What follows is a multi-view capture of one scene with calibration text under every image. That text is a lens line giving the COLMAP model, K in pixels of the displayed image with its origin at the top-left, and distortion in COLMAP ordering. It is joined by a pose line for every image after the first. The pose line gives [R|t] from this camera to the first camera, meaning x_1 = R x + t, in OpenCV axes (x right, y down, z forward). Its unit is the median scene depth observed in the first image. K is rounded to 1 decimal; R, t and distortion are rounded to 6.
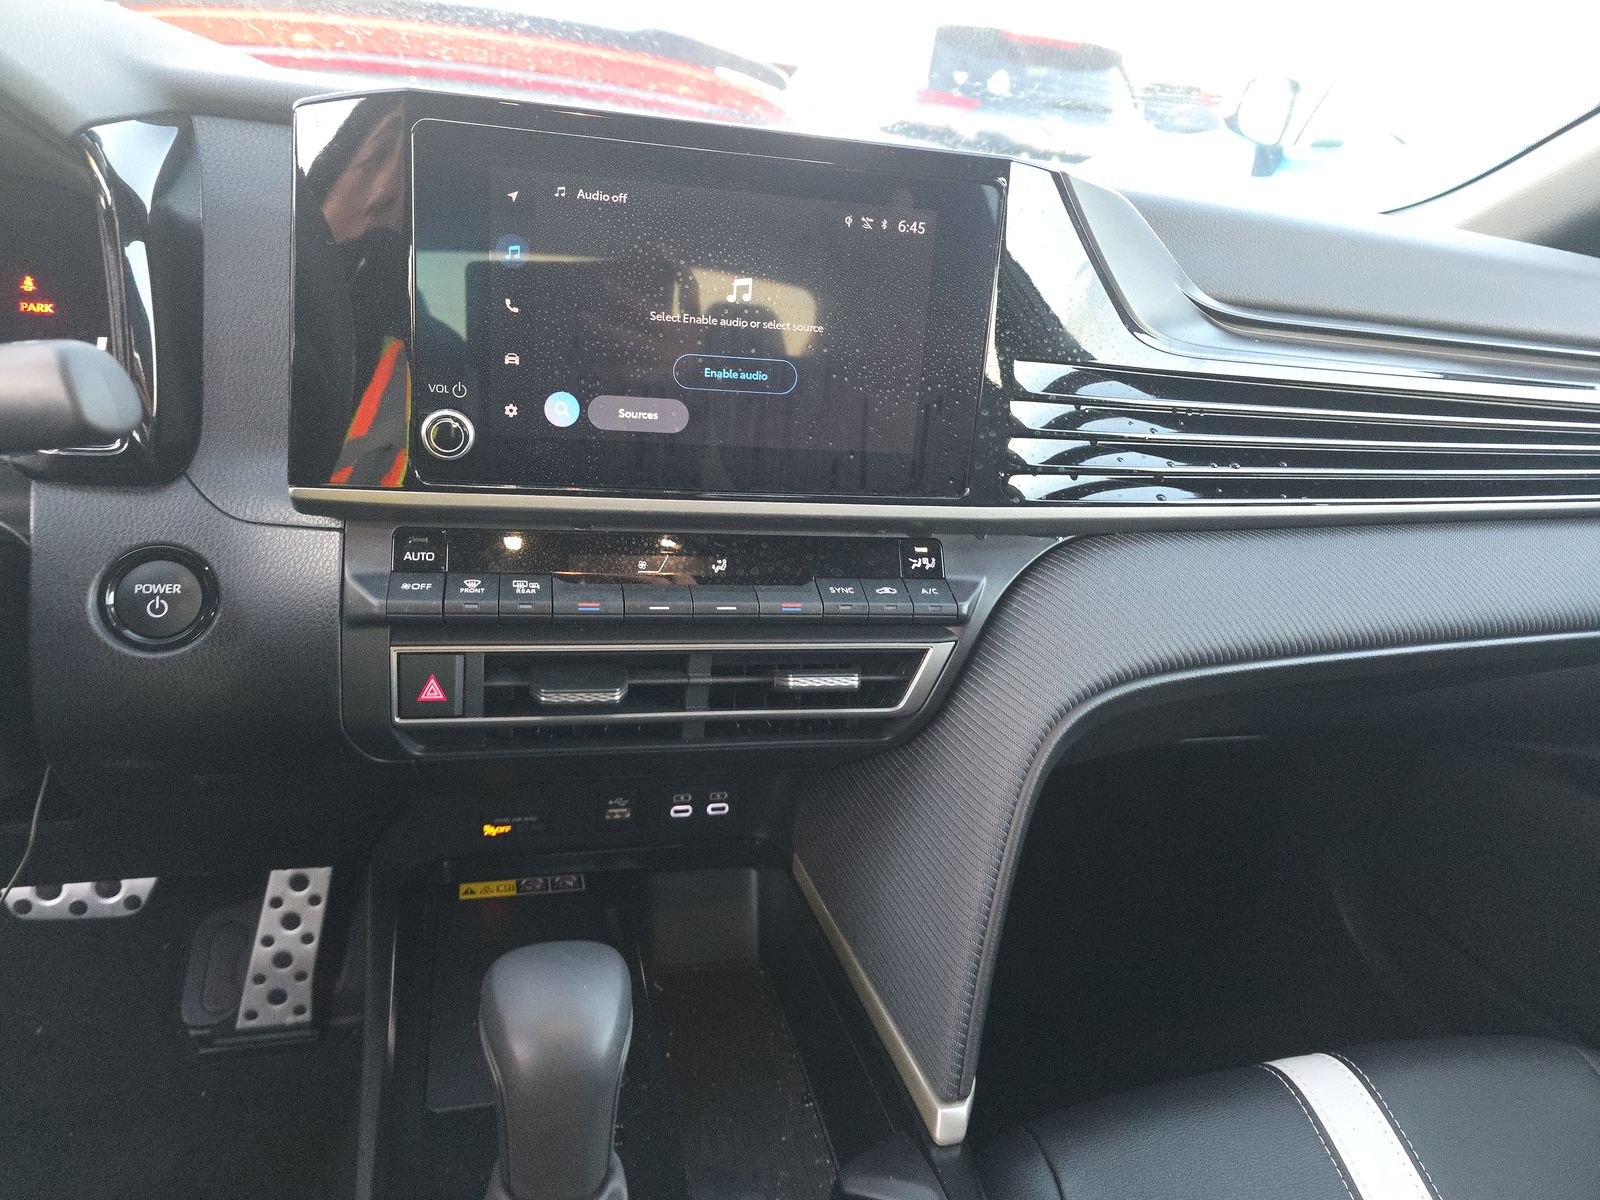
lens RADIAL K [[1083.6, 0, 797.2], [0, 1083.6, 606.2], [0, 0, 1]] dist [-0.001741, -0.002633]
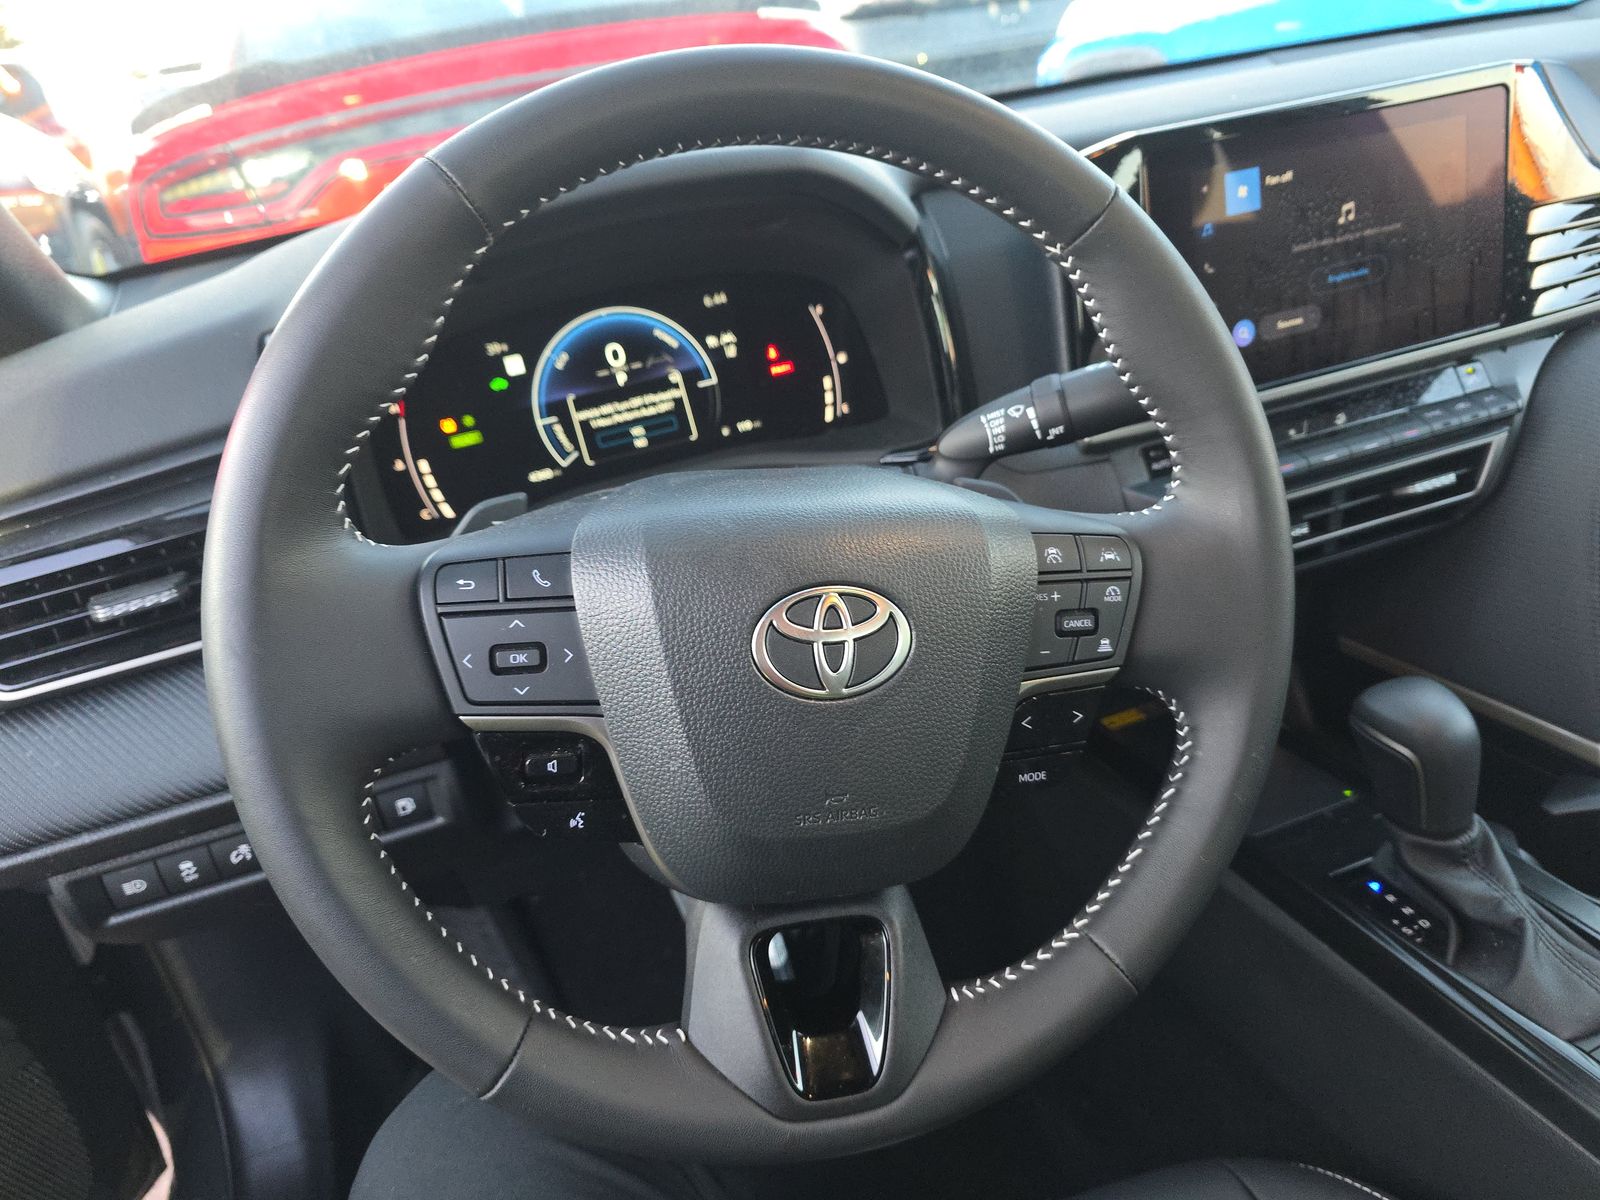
lens RADIAL K [[1083.6, 0, 796.6], [0, 1083.6, 592.4], [0, 0, 1]] dist [-0.001741, -0.002633]
pose [[0.965342, -0.259853, -0.024323, -0.735805], [0.260733, 0.964324, 0.045803, -0.067097], [0.011553, -0.050557, 0.998654, -0.355459]]
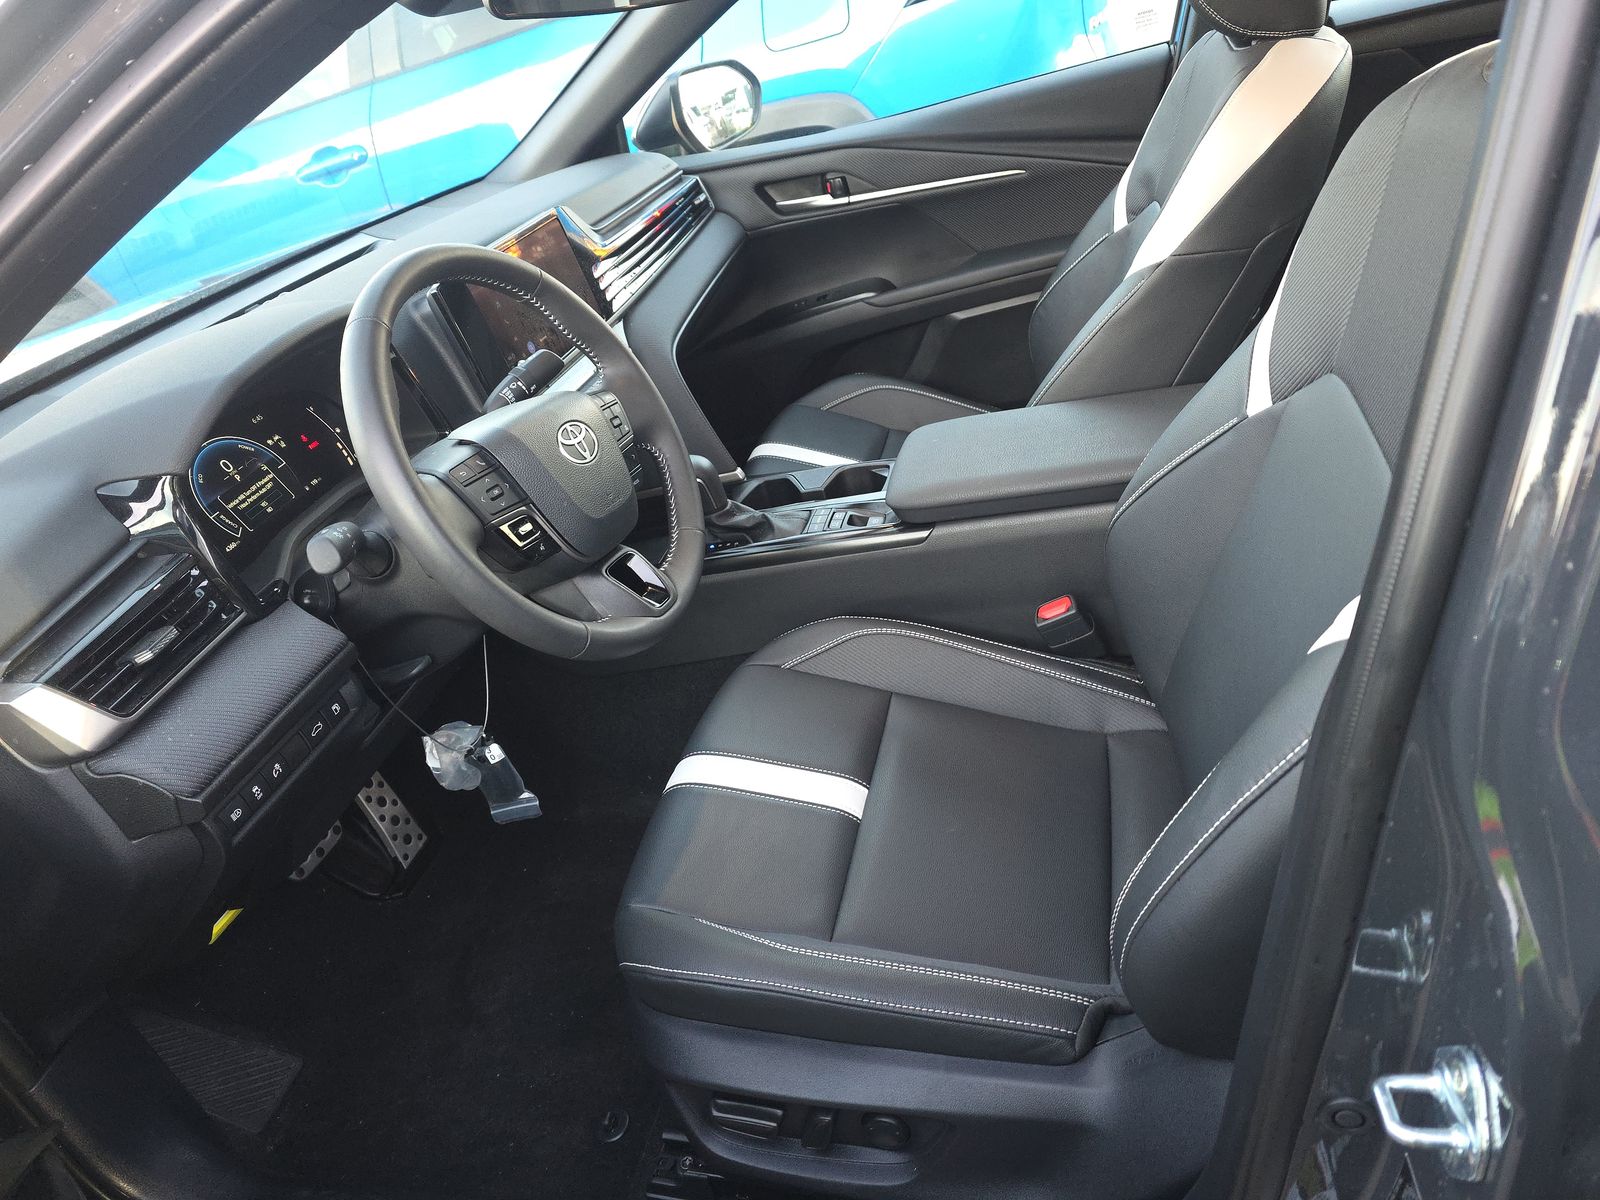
lens RADIAL K [[1083.6, 0, 800.6], [0, 1083.6, 586.9], [0, 0, 1]] dist [-0.001741, -0.002633]
pose [[0.425137, -0.624941, 0.654757, -1.922822], [0.596355, 0.737575, 0.316772, -0.173840], [-0.680896, 0.255796, 0.686257, -1.111917]]
